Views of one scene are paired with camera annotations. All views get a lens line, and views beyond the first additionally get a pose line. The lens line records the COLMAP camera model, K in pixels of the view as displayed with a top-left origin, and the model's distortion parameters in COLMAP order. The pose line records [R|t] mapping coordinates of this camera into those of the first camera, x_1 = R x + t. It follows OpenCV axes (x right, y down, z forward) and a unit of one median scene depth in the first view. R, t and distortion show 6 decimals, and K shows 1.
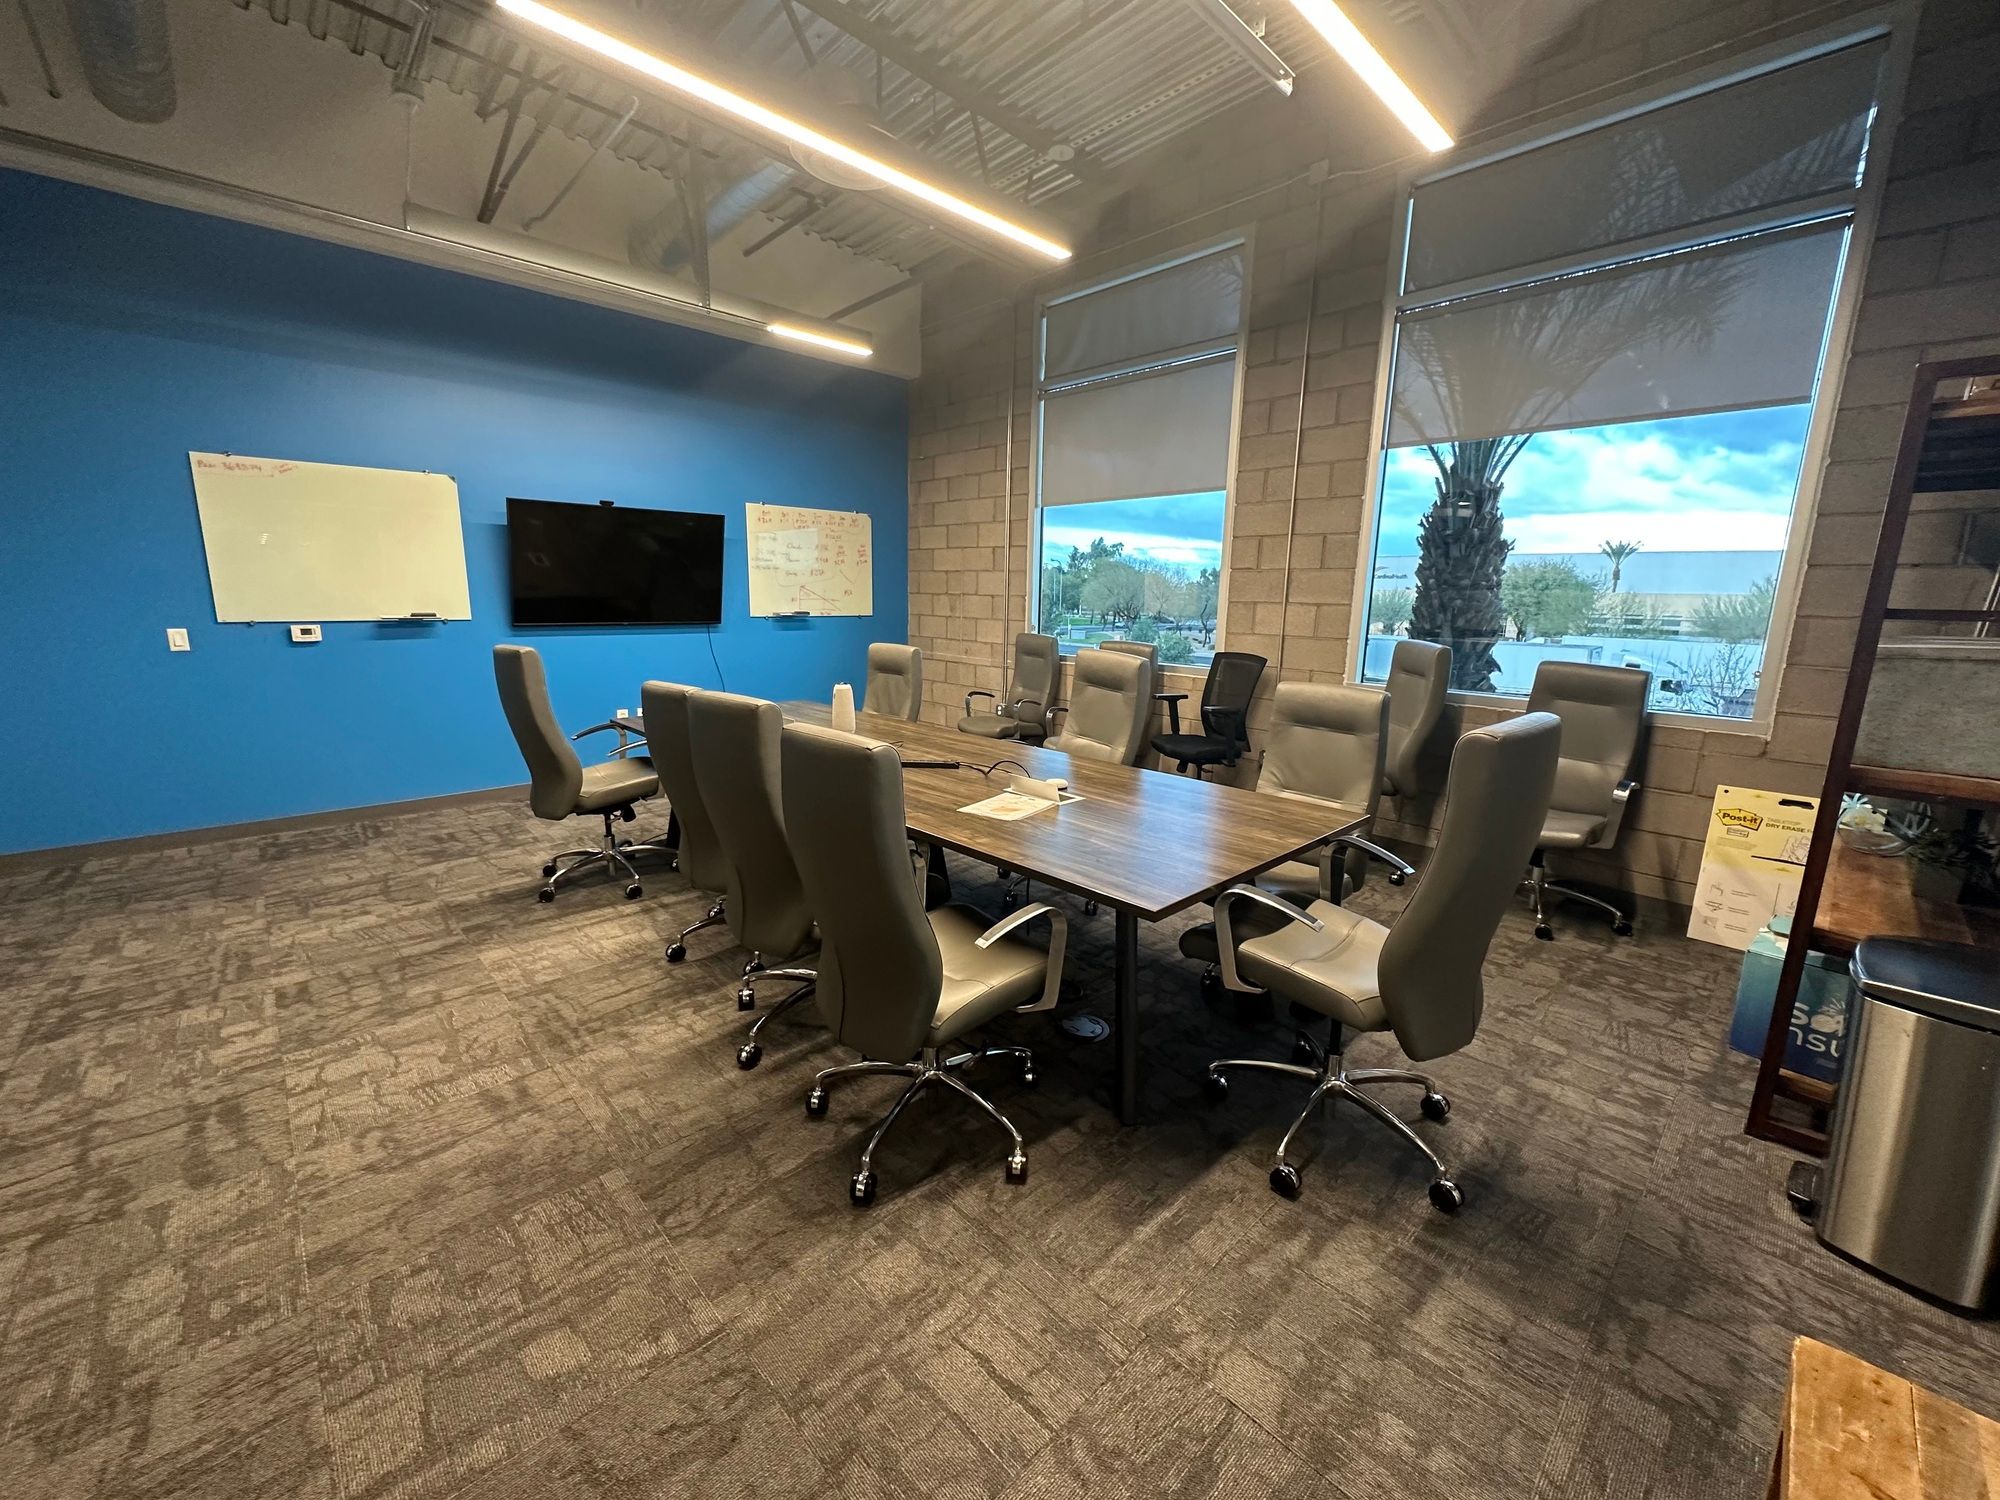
lens RADIAL K [[797.7, 0, 1001.6], [0, 797.7, 746.4], [0, 0, 1]] dist [-0.001060, 0.000131]
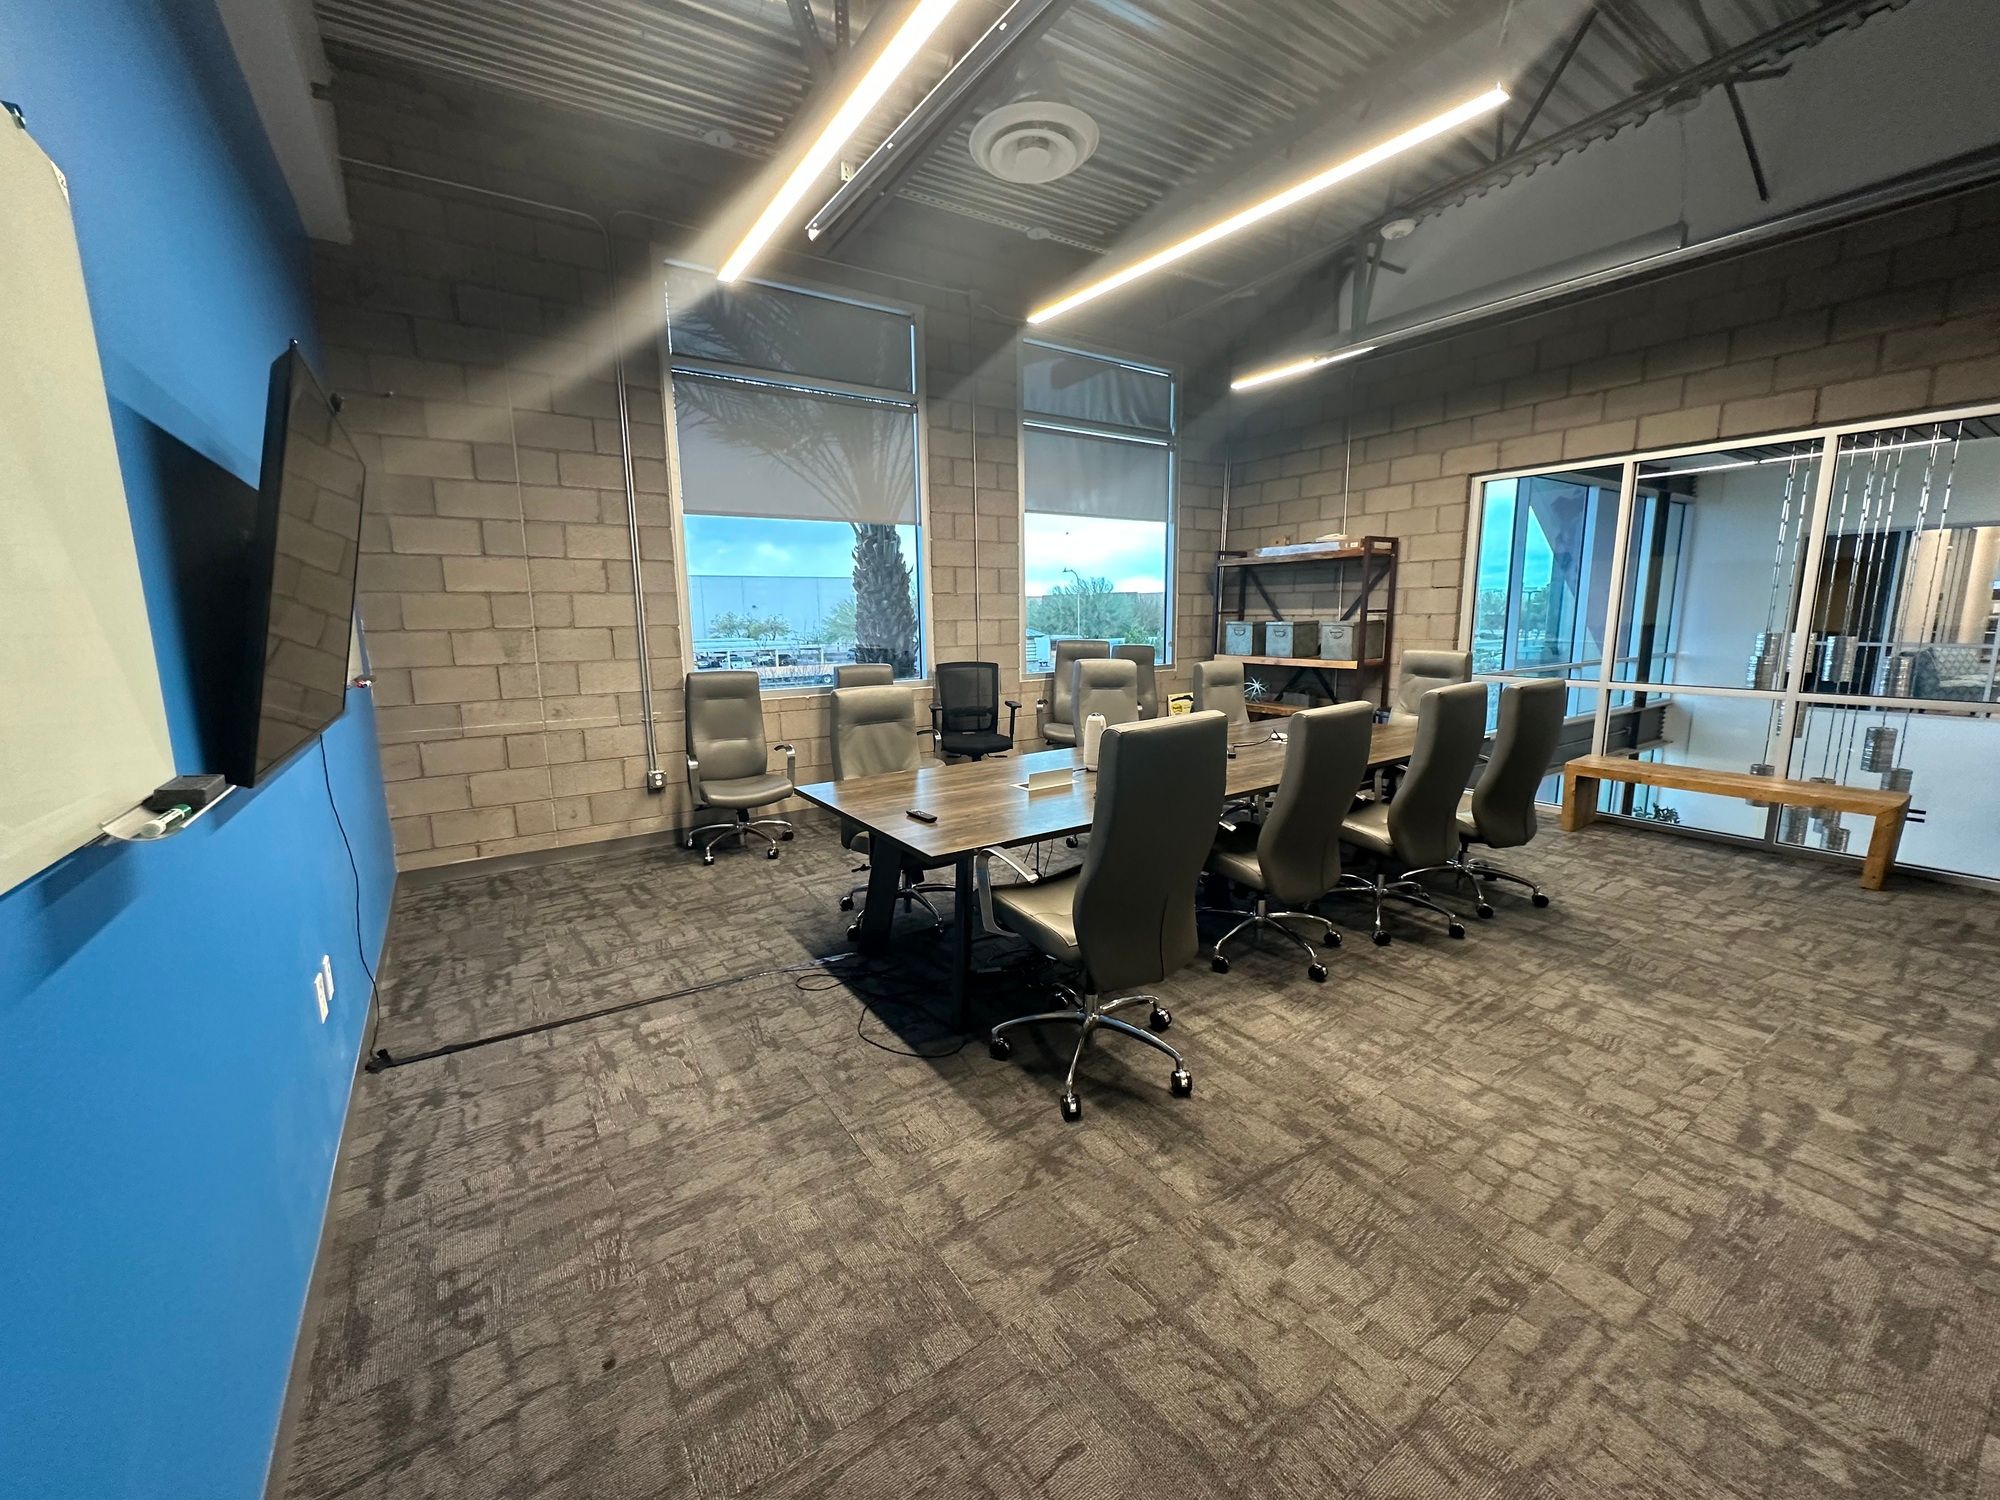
lens RADIAL K [[797.7, 0, 1000.2], [0, 797.7, 748.0], [0, 0, 1]] dist [-0.001060, 0.000131]
pose [[0.157359, -0.185330, 0.969995, -1.806838], [0.205958, 0.966792, 0.151306, -0.327213], [-0.965826, 0.175969, 0.190304, 1.476754]]
